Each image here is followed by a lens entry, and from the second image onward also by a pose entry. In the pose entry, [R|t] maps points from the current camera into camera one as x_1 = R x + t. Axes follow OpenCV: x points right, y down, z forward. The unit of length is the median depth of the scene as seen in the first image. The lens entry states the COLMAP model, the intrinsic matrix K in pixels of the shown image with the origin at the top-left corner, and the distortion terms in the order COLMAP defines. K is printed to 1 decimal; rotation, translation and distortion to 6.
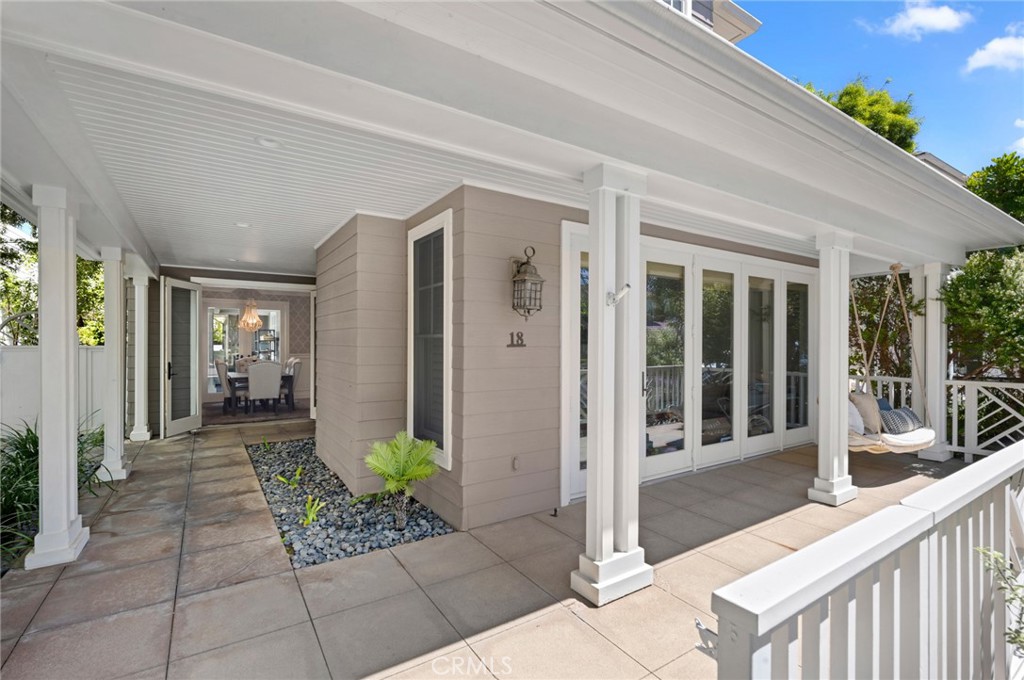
lens RADIAL K [[465.3, 0, 511.9], [0, 465.3, 342.0], [0, 0, 1]] dist [0.000065, -0.000004]
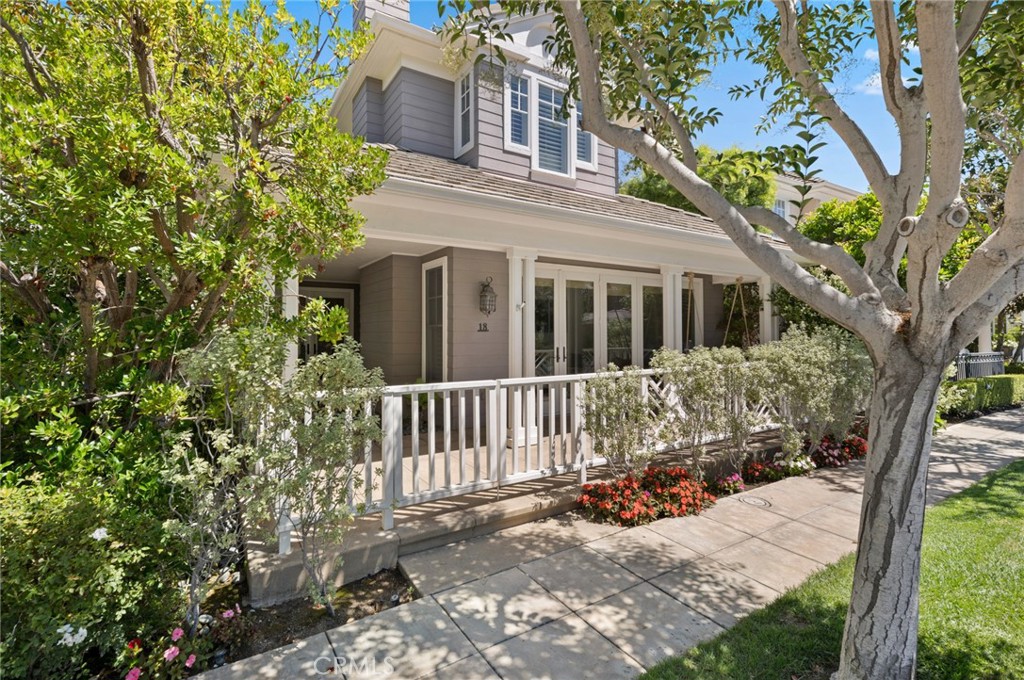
lens RADIAL K [[465.3, 0, 512.5], [0, 465.3, 334.9], [0, 0, 1]] dist [0.000065, -0.000004]
pose [[0.999919, -0.002297, -0.012550, 0.147604], [0.002413, 0.999955, 0.009179, 0.007827], [0.012528, -0.009208, 0.999879, -0.806777]]
